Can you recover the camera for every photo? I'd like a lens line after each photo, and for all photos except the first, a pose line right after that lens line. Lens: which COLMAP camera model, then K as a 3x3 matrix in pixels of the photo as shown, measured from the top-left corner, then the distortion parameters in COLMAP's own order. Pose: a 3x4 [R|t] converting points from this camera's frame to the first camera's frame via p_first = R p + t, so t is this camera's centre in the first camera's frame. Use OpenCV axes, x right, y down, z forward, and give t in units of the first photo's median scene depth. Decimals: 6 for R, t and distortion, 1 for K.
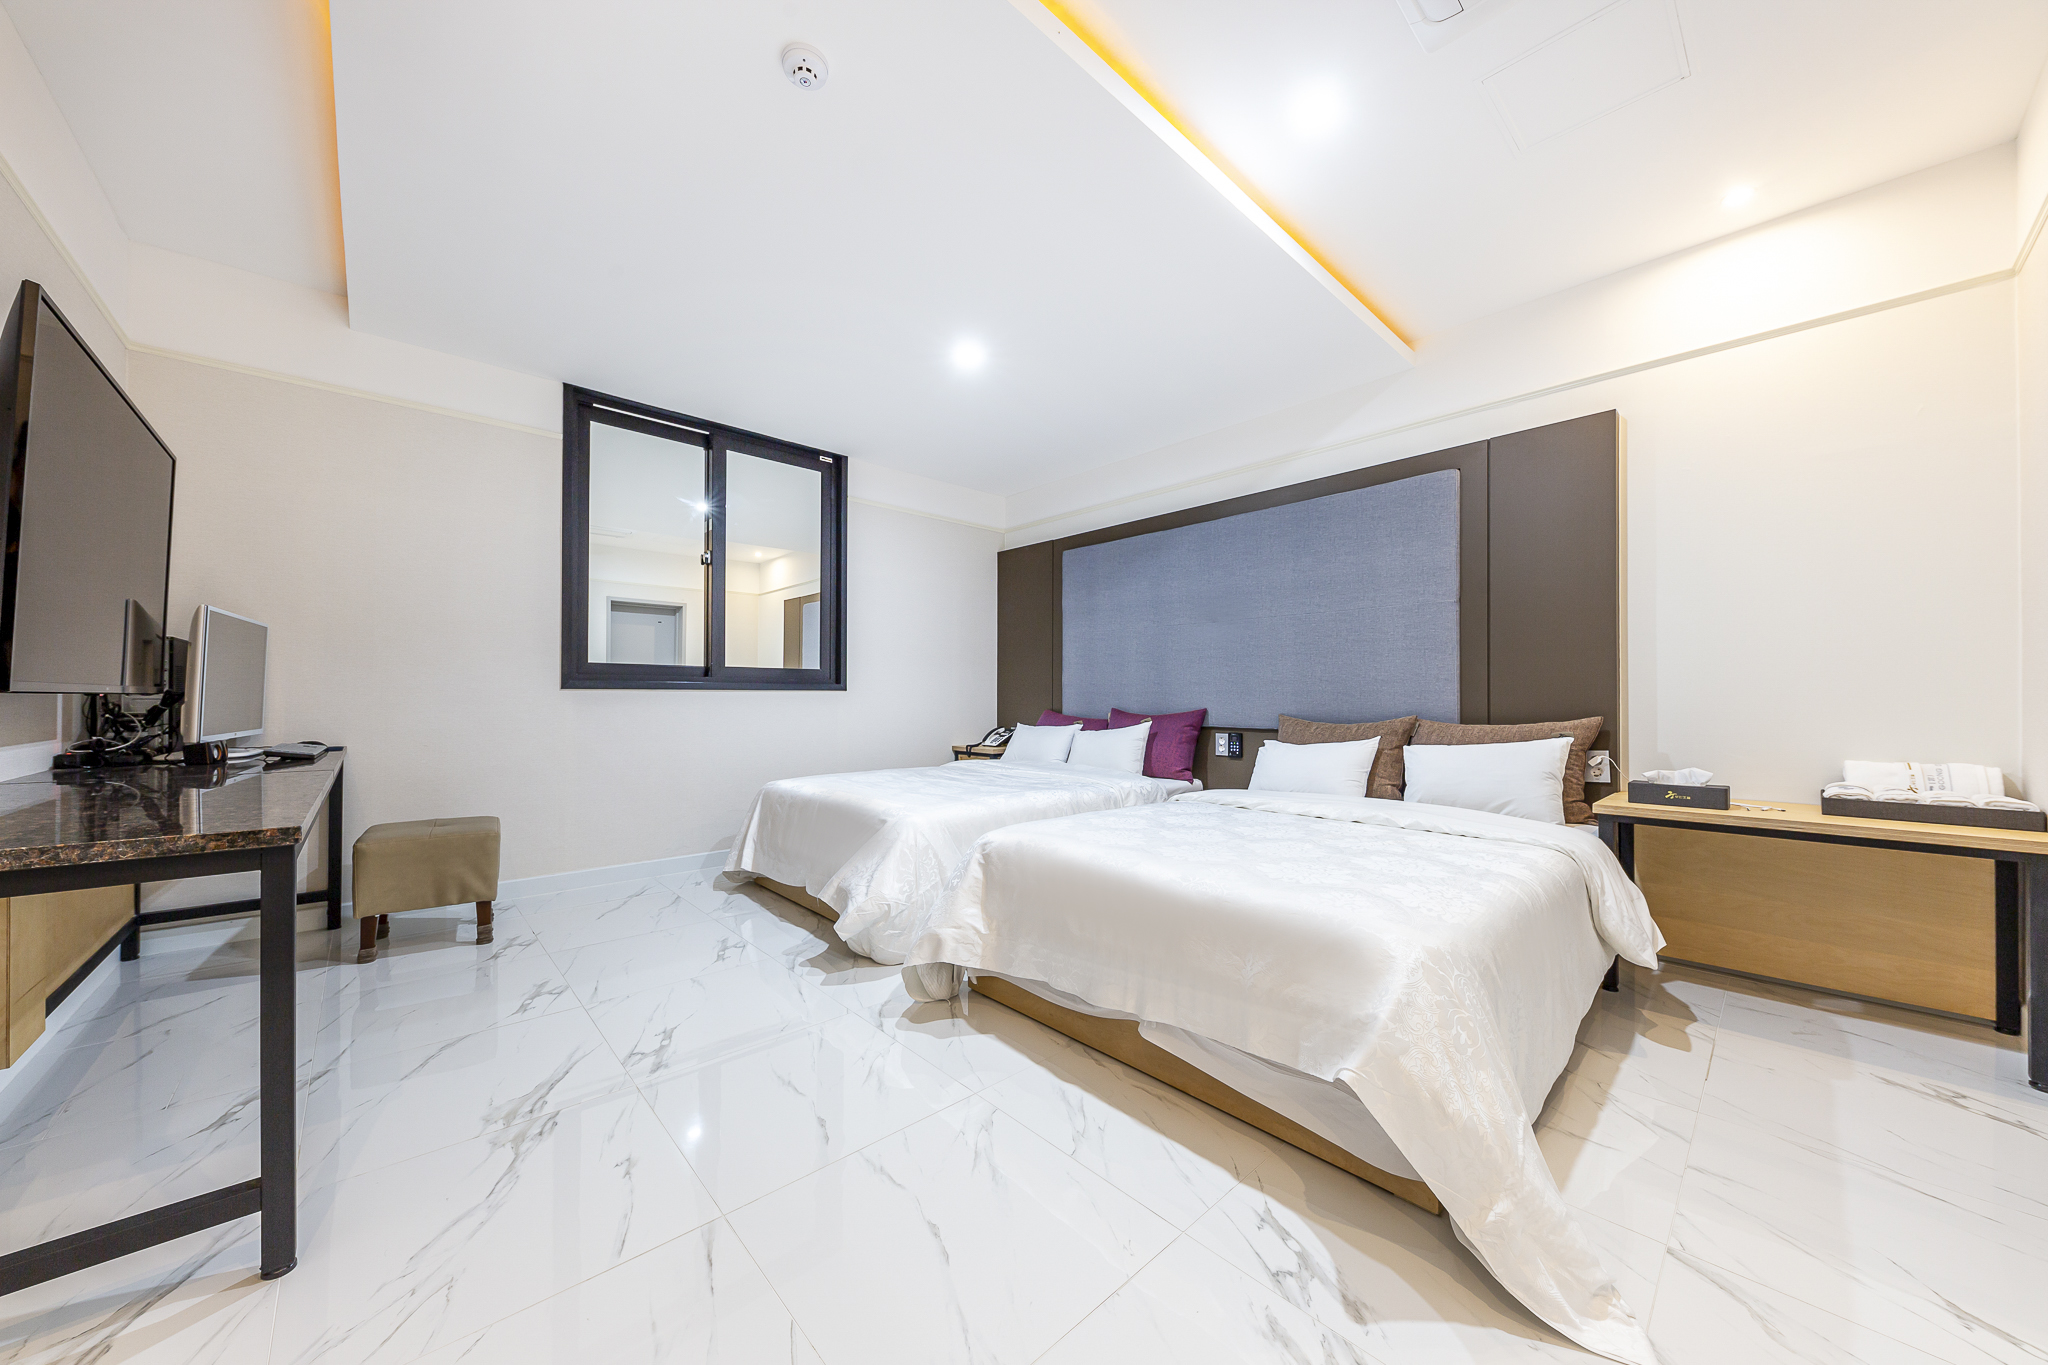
lens RADIAL K [[704.2, 0, 1021.4], [0, 704.2, 692.1], [0, 0, 1]] dist [0.011918, -0.005048]
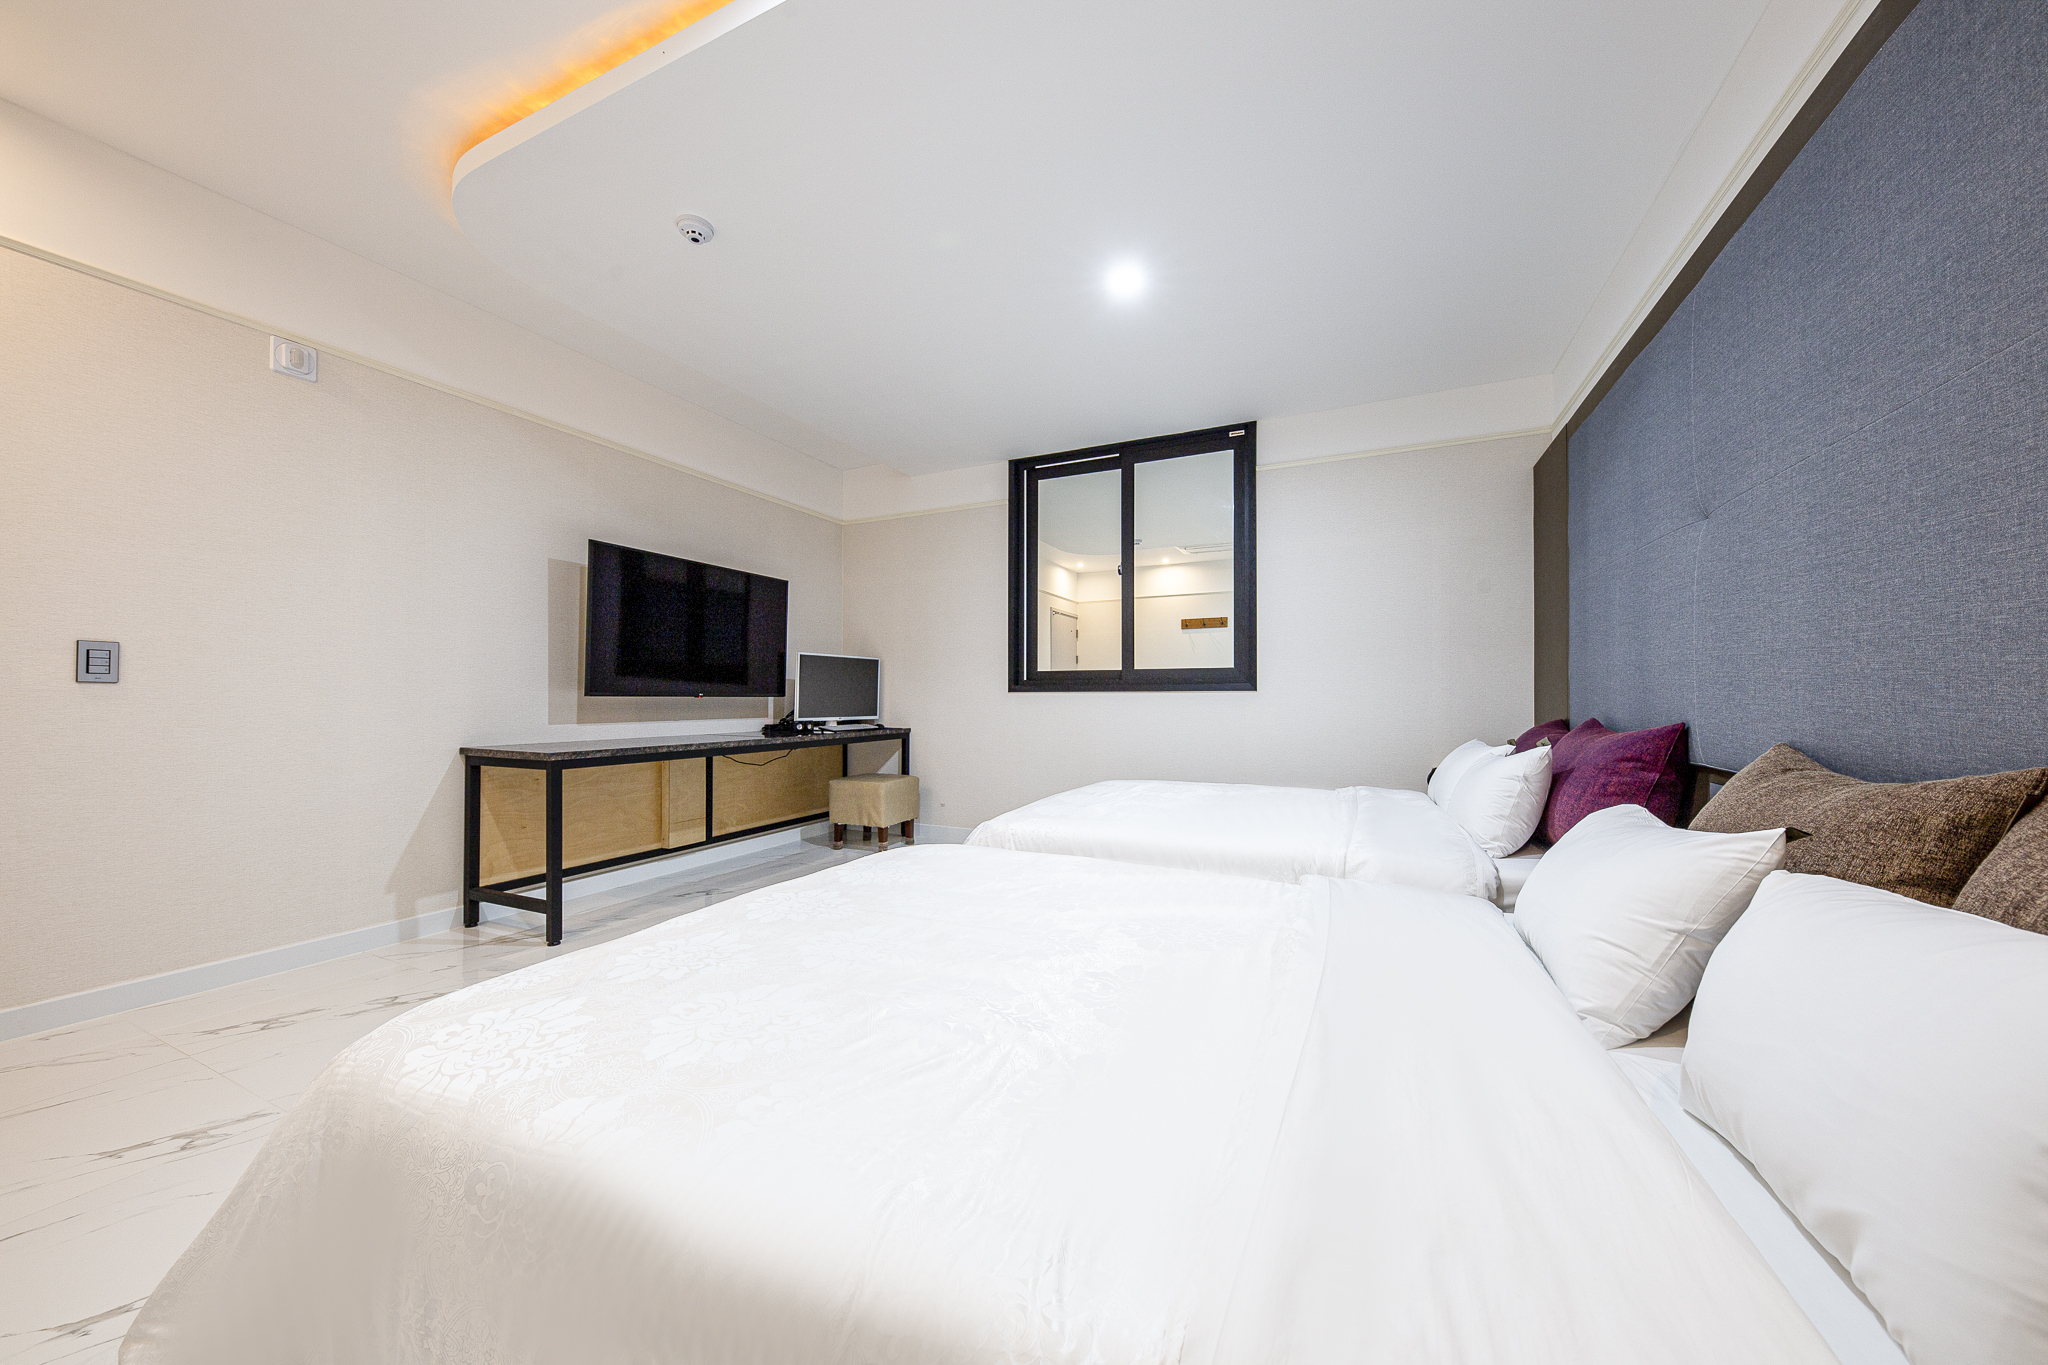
lens RADIAL K [[710.2, 0, 1024.0], [0, 710.2, 682.5], [0, 0, 1]] dist [0.001058, 0.000004]
pose [[0.376909, -0.022523, -0.925976, 0.549195], [0.006783, 0.999745, -0.021557, 0.005619], [0.926225, 0.001844, 0.376966, 0.499057]]
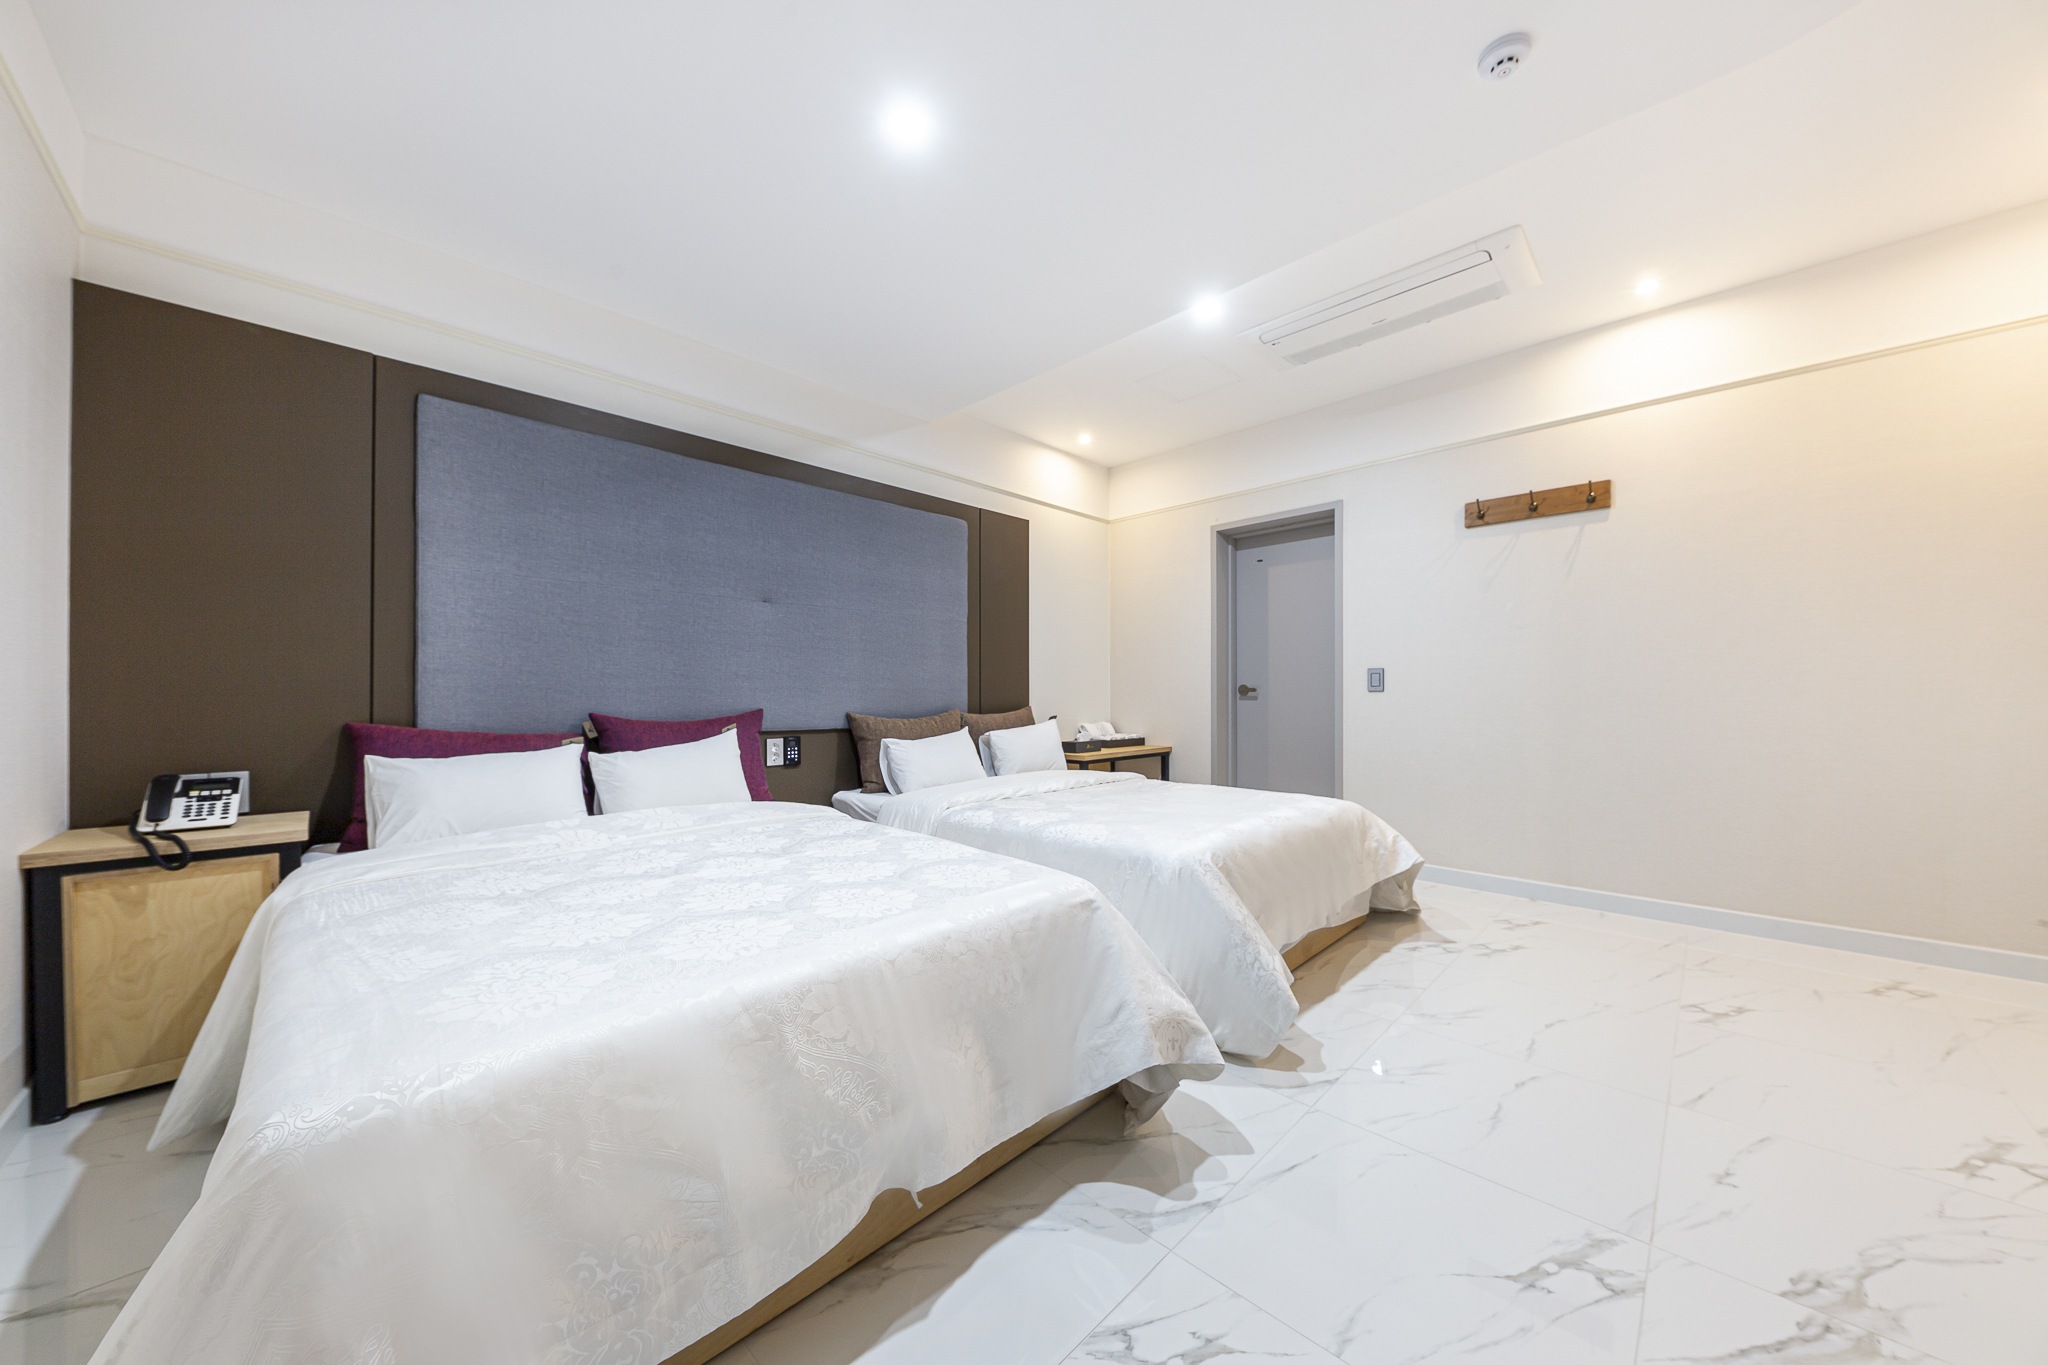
lens RADIAL K [[704.2, 0, 1021.4], [0, 704.2, 692.1], [0, 0, 1]] dist [0.011918, -0.005048]
pose [[-0.054493, -0.003729, 0.998507, -0.588195], [-0.007469, 0.999967, 0.003327, -0.000859], [-0.998486, -0.007276, -0.054519, 0.806820]]
